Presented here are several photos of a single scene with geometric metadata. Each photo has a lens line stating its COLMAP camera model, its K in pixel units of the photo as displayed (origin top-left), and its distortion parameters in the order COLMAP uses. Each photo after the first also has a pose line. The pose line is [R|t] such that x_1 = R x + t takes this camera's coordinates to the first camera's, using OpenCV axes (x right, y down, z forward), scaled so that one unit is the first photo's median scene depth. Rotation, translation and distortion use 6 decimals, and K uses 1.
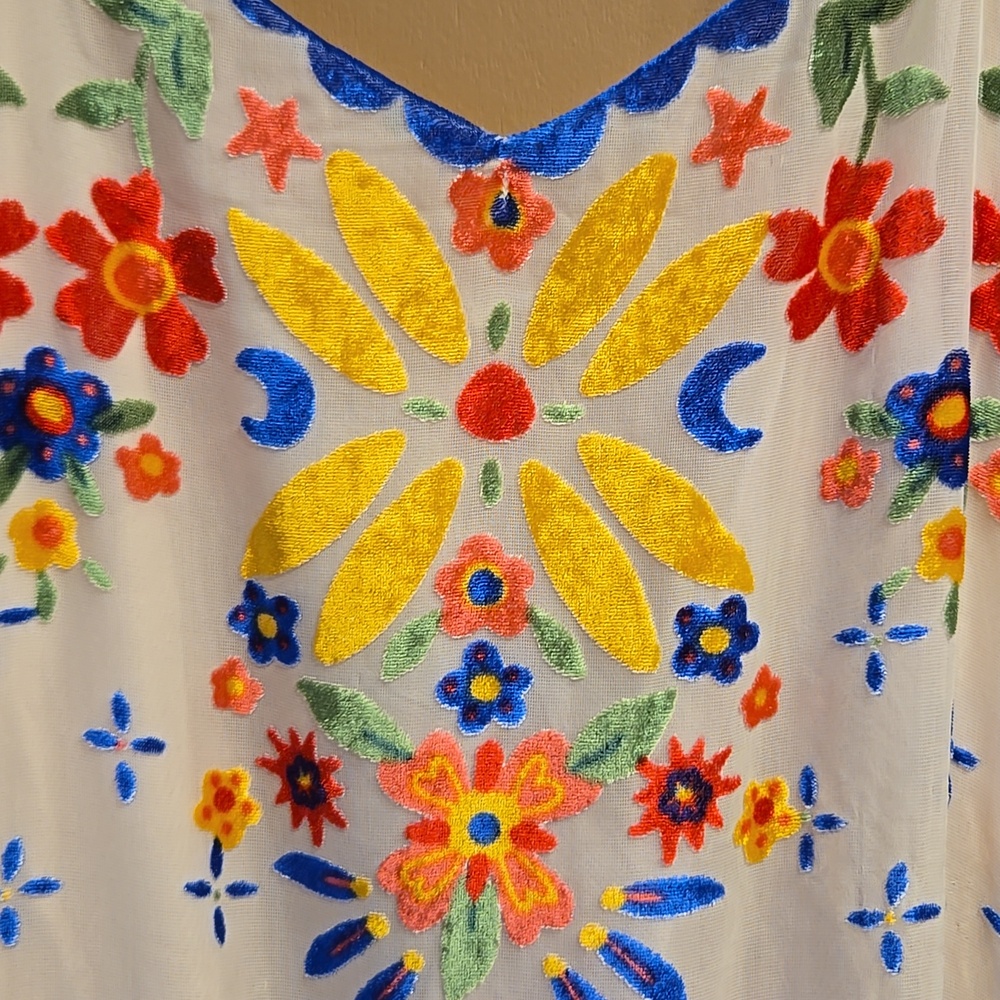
lens RADIAL K [[1422.7, 0, 502.0], [0, 1422.7, 501.1], [0, 0, 1]] dist [0.070428, 0.000000]
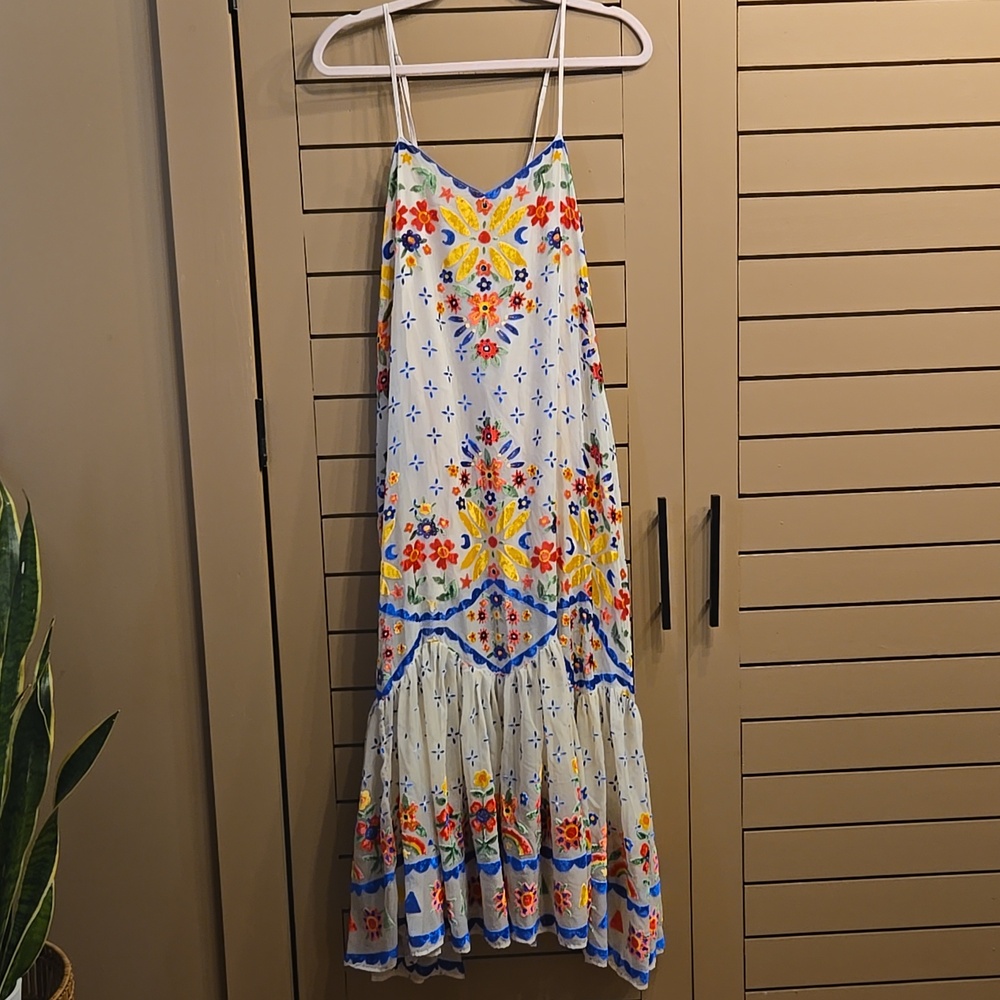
lens RADIAL K [[1422.7, 0, 491.2], [0, 1422.7, 502.4], [0, 0, 1]] dist [0.070428, 0.000000]
pose [[0.993281, -0.041807, 0.107916, -0.683395], [0.034915, 0.997275, 0.064987, 0.668493], [-0.110339, -0.060782, 0.992034, -5.139643]]
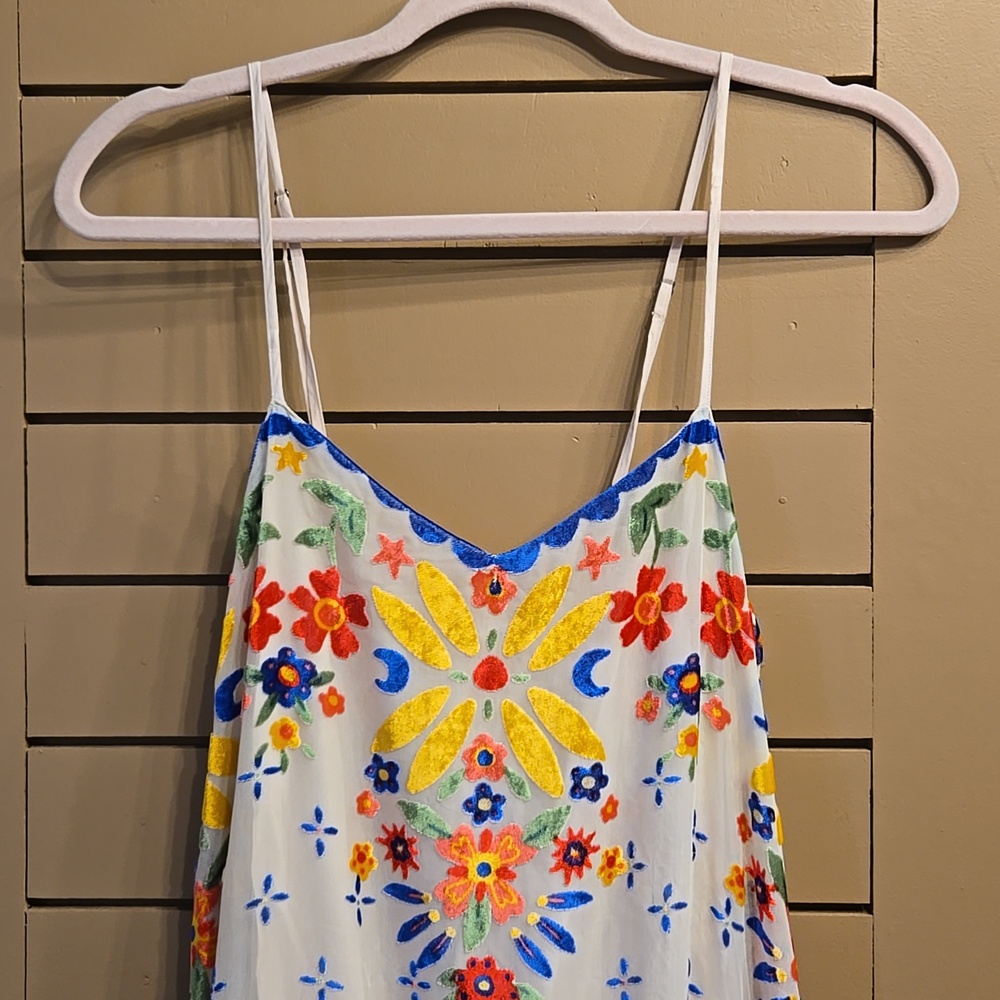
lens RADIAL K [[1422.7, 0, 492.0], [0, 1422.7, 499.6], [0, 0, 1]] dist [0.070428, 0.000000]
pose [[0.999006, 0.010404, 0.043349, -0.101717], [-0.006710, 0.996402, -0.084492, -0.152193], [-0.044072, 0.084117, 0.995481, -1.239755]]
